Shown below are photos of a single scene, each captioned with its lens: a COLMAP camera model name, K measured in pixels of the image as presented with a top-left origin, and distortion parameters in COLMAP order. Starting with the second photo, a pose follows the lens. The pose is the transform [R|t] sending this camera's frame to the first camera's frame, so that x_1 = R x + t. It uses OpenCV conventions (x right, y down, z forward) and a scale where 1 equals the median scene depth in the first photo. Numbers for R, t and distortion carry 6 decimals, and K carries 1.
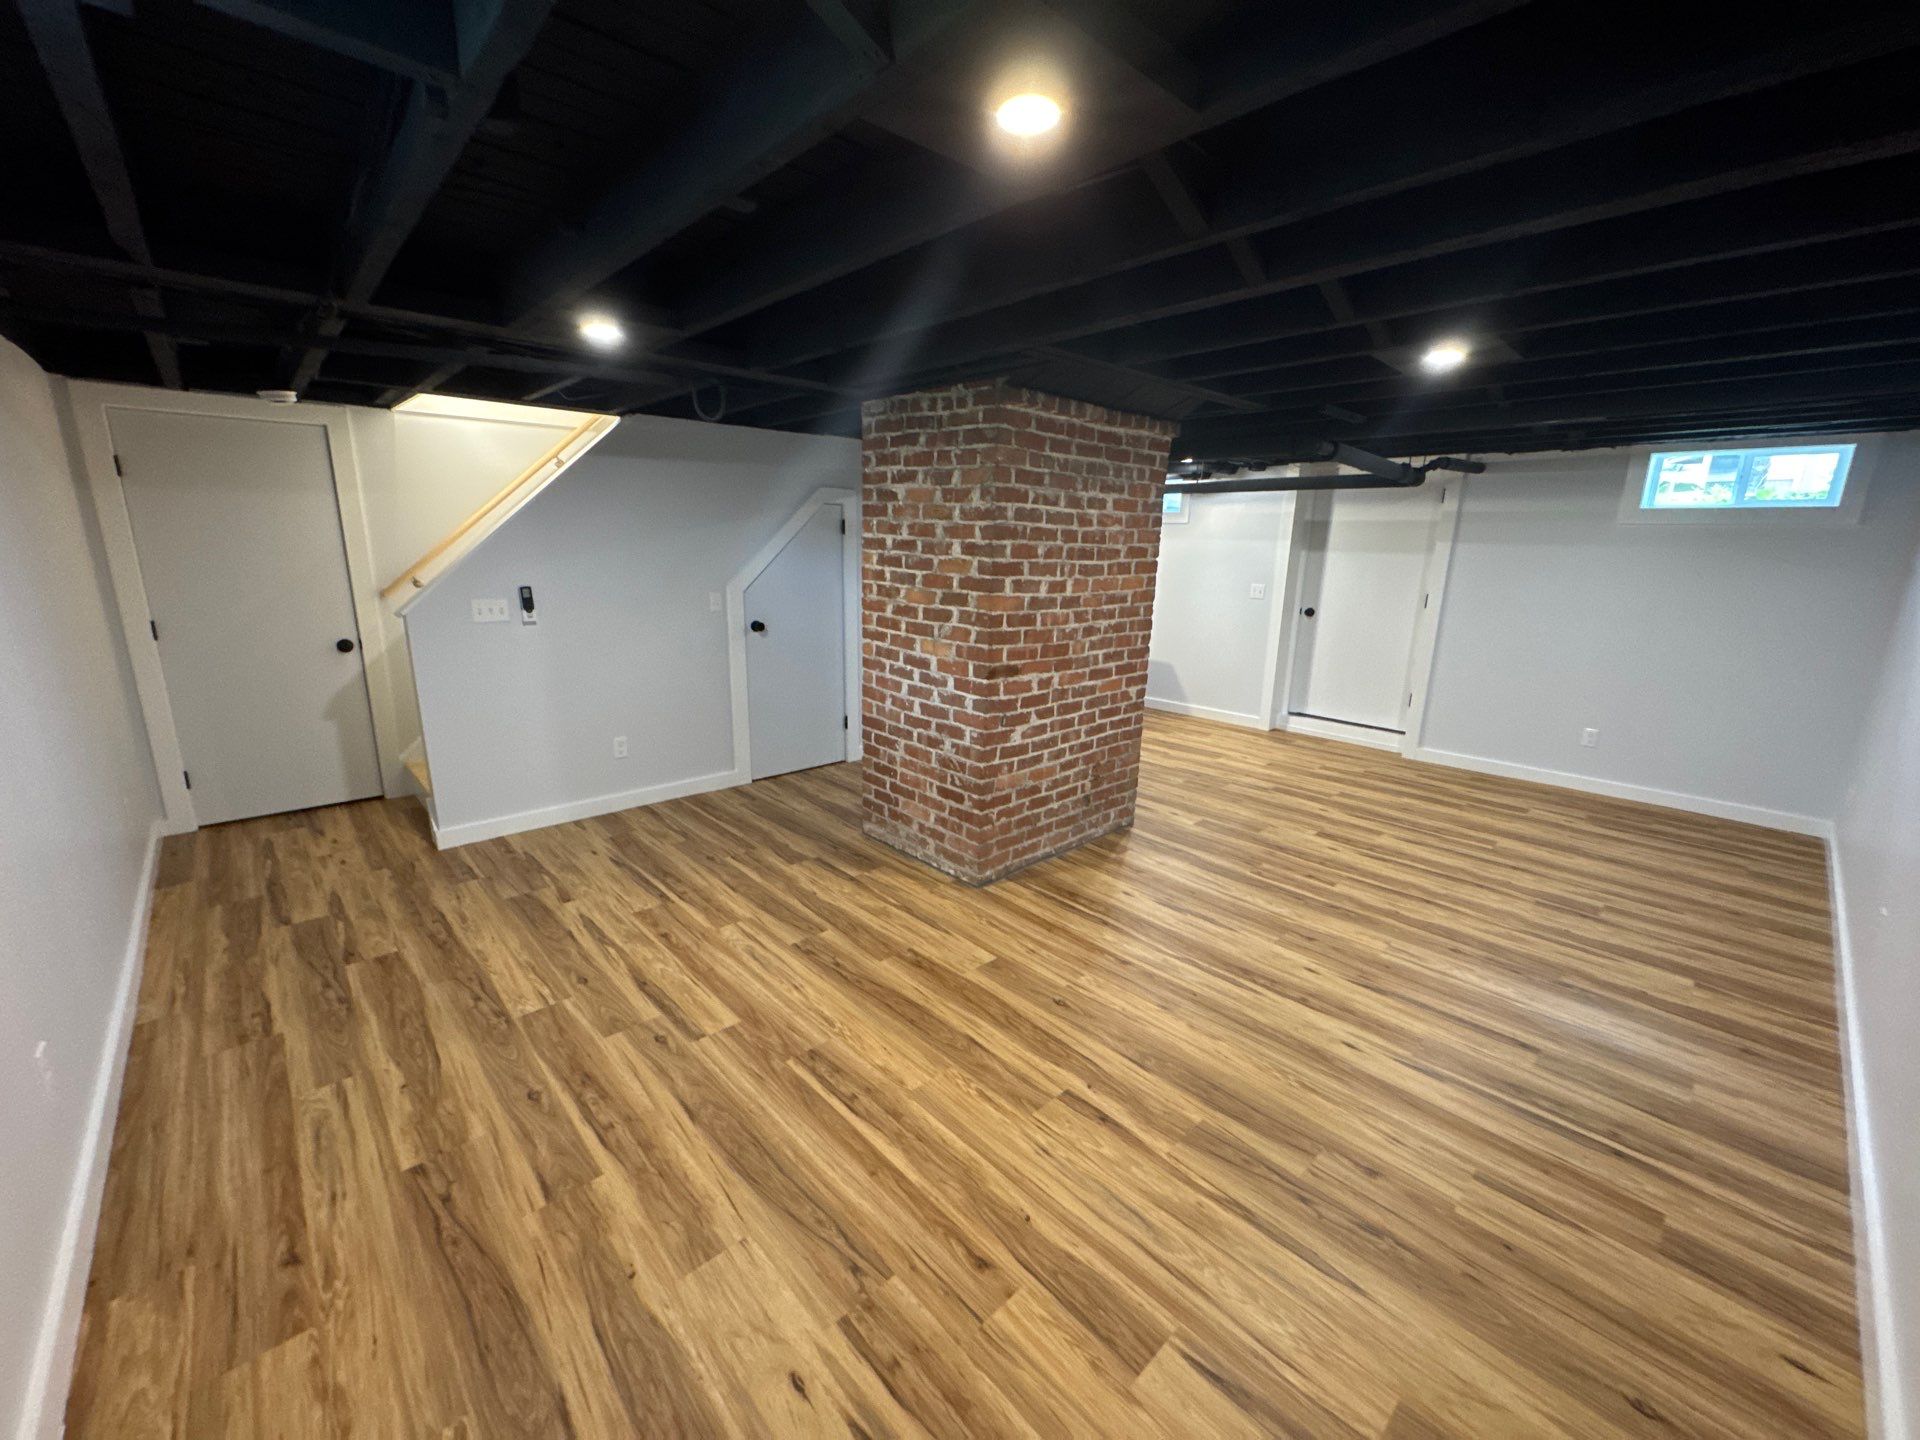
lens RADIAL K [[765.0, 0, 958.2], [0, 765.0, 719.2], [0, 0, 1]] dist [-0.002938, 0.000150]
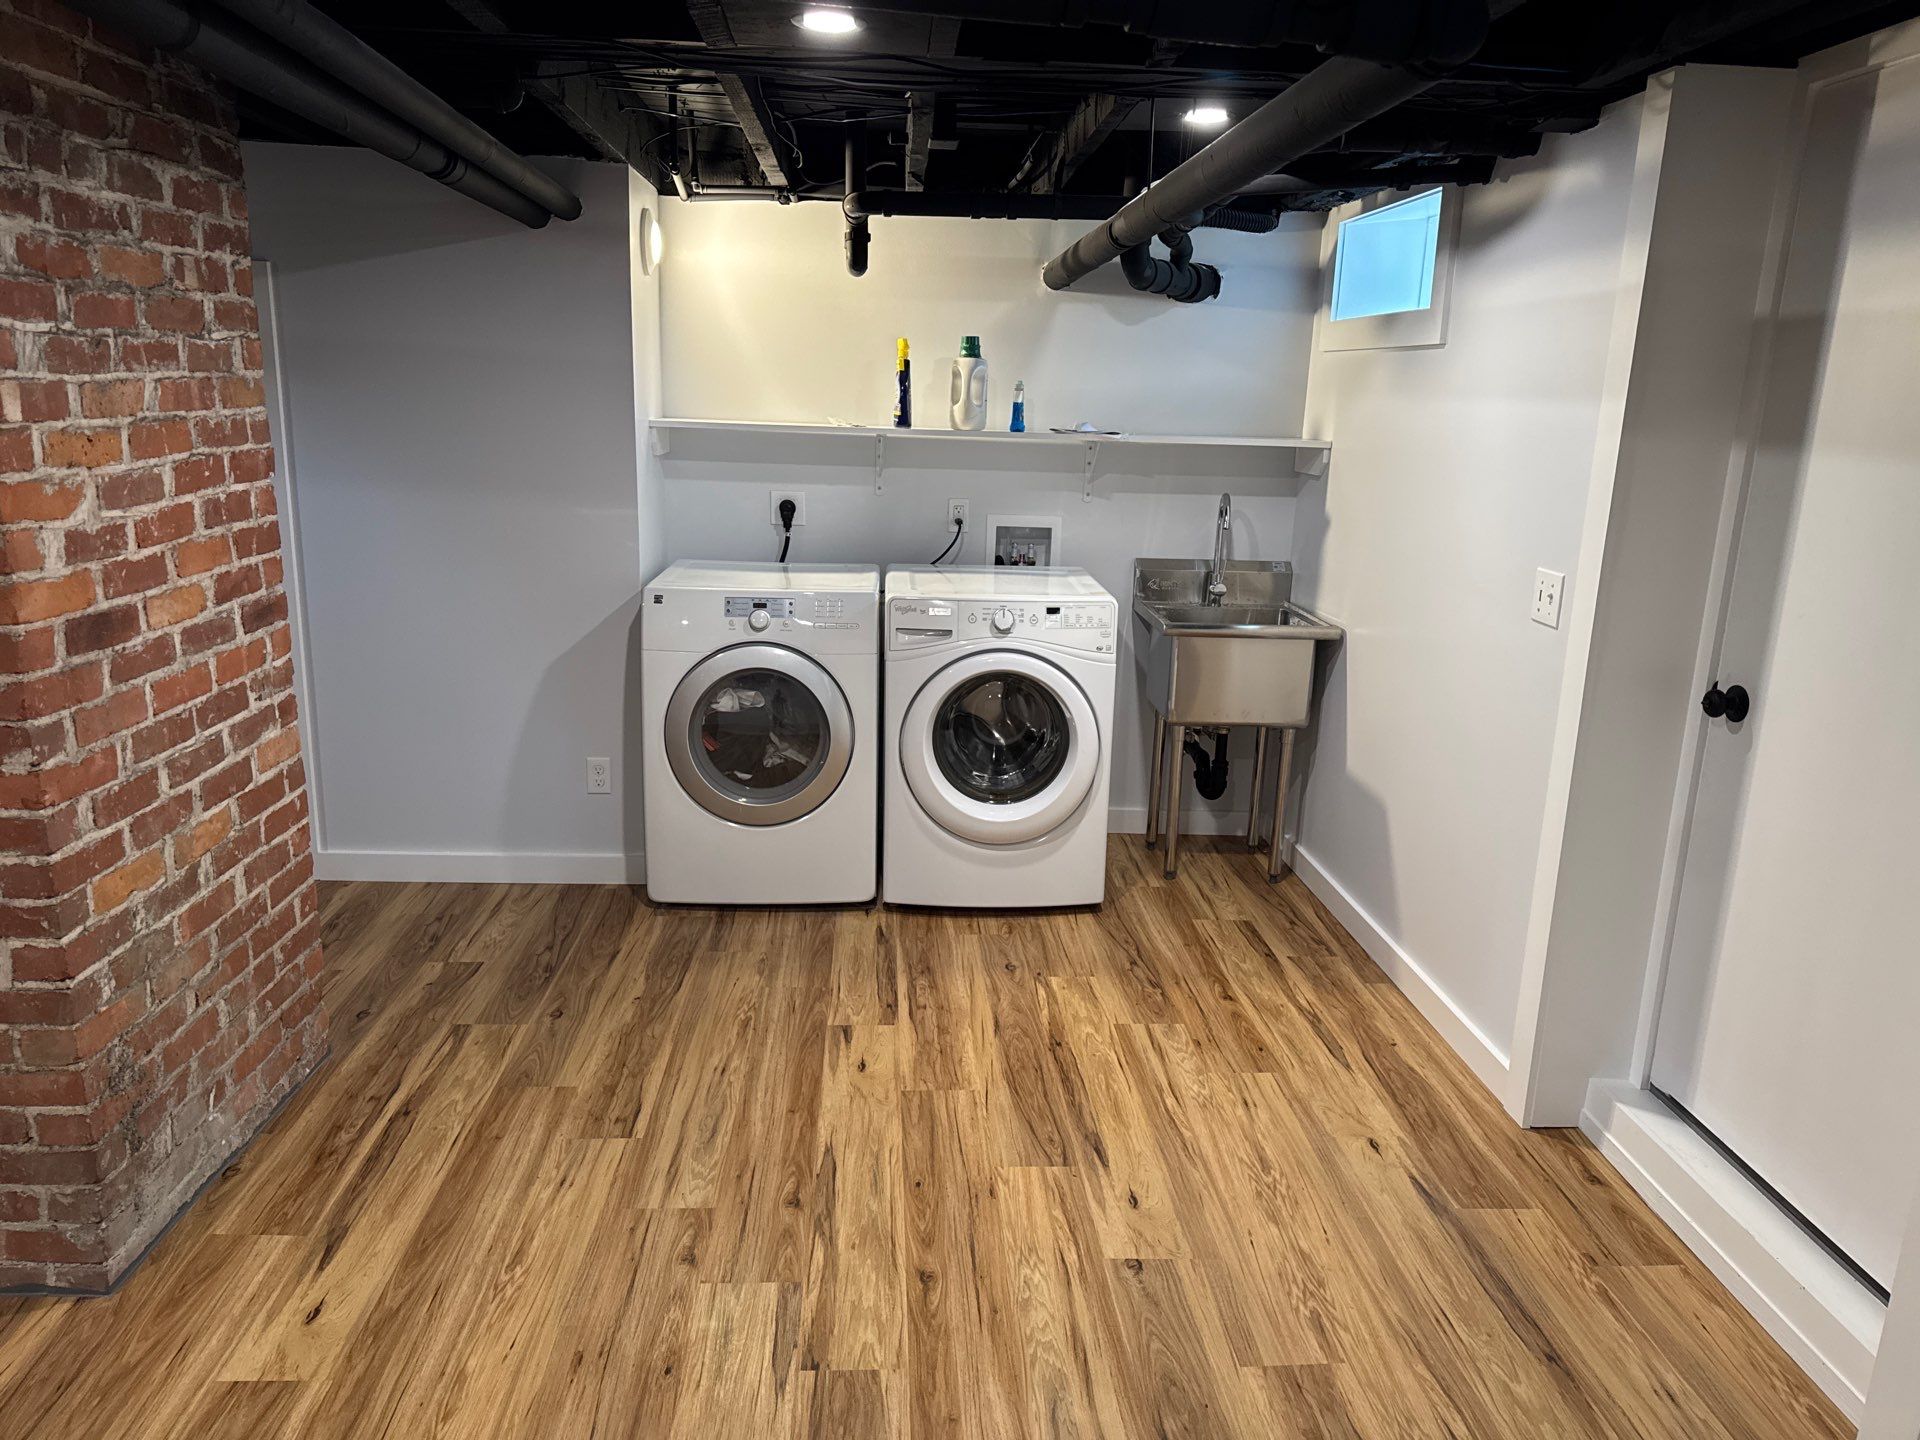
lens RADIAL K [[1334.5, 0, 962.4], [0, 1334.5, 721.6], [0, 0, 1]] dist [0.045081, -0.050194]
pose [[0.770230, 0.158372, -0.617790, 0.950105], [-0.163883, 0.985298, 0.048262, -0.205030], [0.616351, 0.064072, 0.784861, 0.930403]]
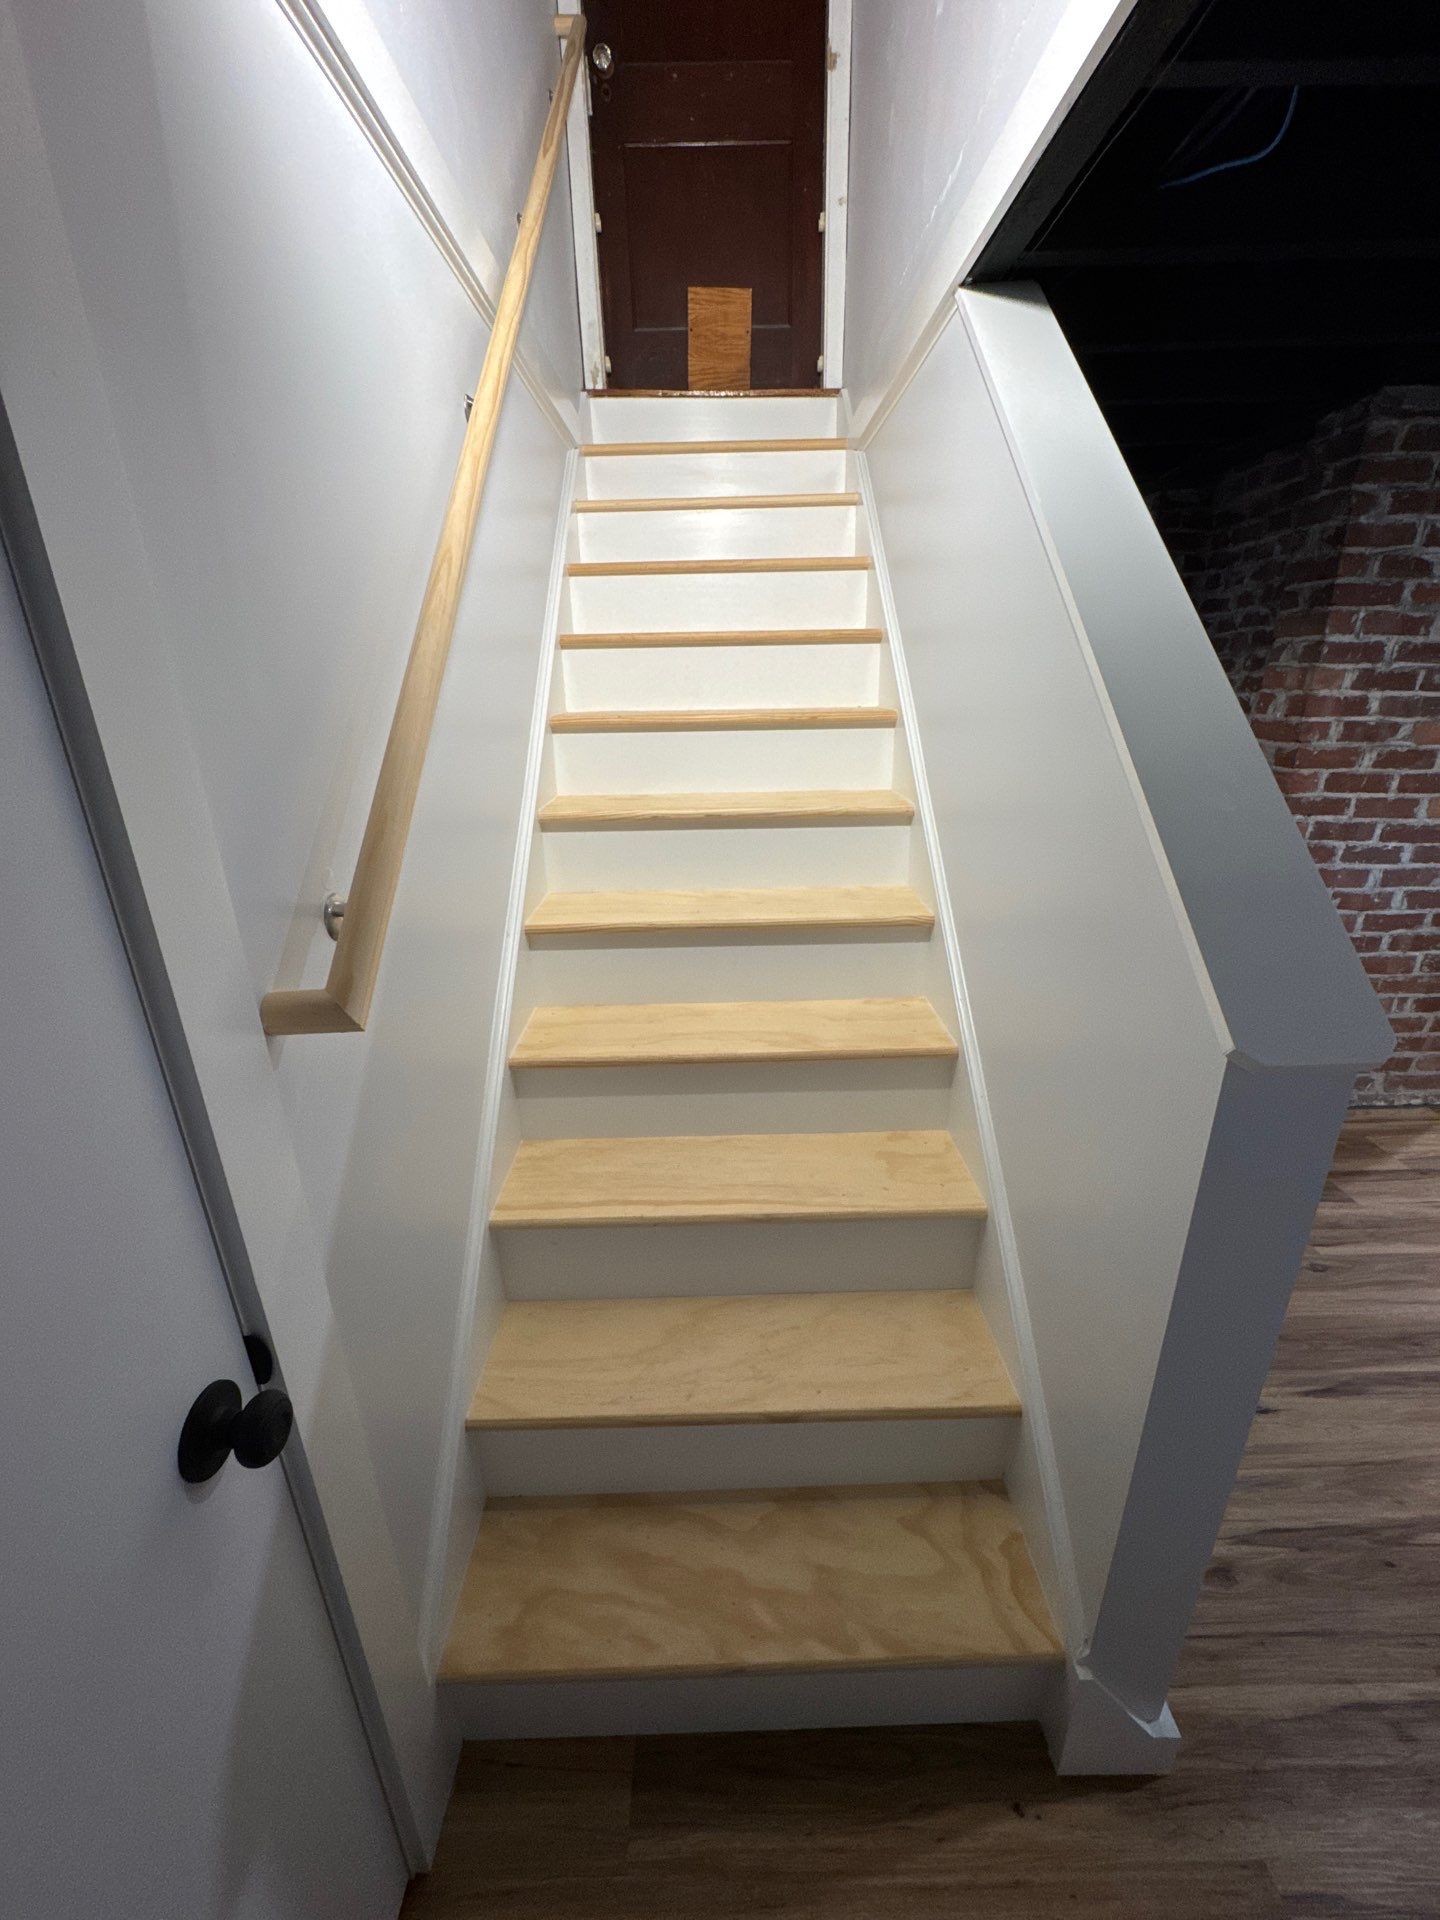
lens RADIAL K [[765.0, 0, 719.8], [0, 765.0, 958.6], [0, 0, 1]] dist [-0.002938, 0.000150]
pose [[0.673444, -0.285782, 0.681764, -0.952112], [0.206167, 0.958268, 0.198035, -0.228154], [-0.709907, 0.007192, 0.704259, 0.964656]]
